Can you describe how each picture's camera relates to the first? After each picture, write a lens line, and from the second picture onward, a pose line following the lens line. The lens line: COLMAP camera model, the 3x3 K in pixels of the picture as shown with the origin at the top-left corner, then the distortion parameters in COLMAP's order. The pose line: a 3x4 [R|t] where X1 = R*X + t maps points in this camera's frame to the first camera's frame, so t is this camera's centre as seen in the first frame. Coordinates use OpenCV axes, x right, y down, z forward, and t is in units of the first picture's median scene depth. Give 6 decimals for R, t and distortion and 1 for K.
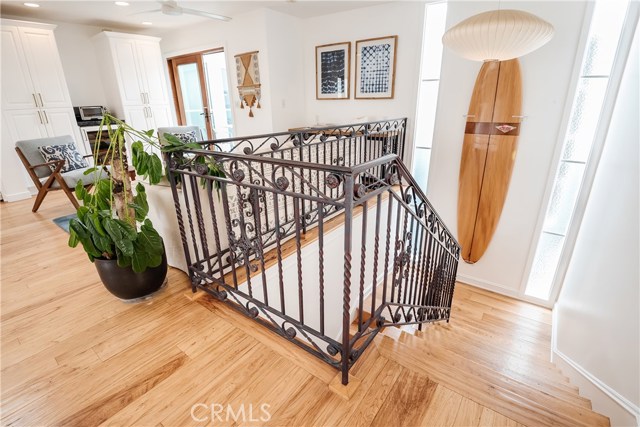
lens RADIAL K [[297.7, 0, 326.3], [0, 297.7, 219.9], [0, 0, 1]] dist [-0.022969, -0.005450]
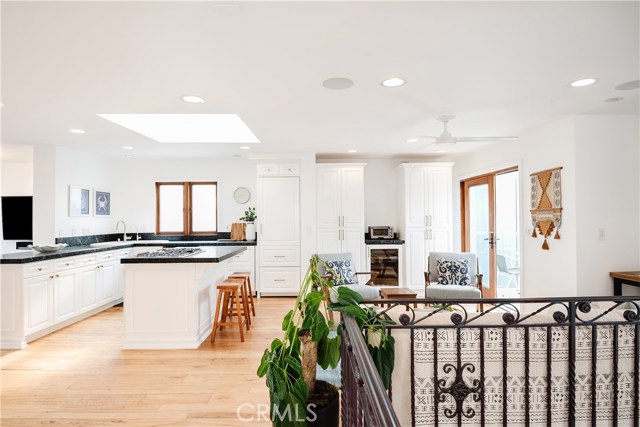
lens RADIAL K [[343.9, 0, 322.2], [0, 343.9, 211.8], [0, 0, 1]] dist [0.010767, -0.016822]
pose [[0.609780, -0.006720, -0.792542, 0.085196], [-0.291163, 0.928144, -0.231890, -0.085932], [0.737151, 0.372161, 0.564007, 0.099749]]
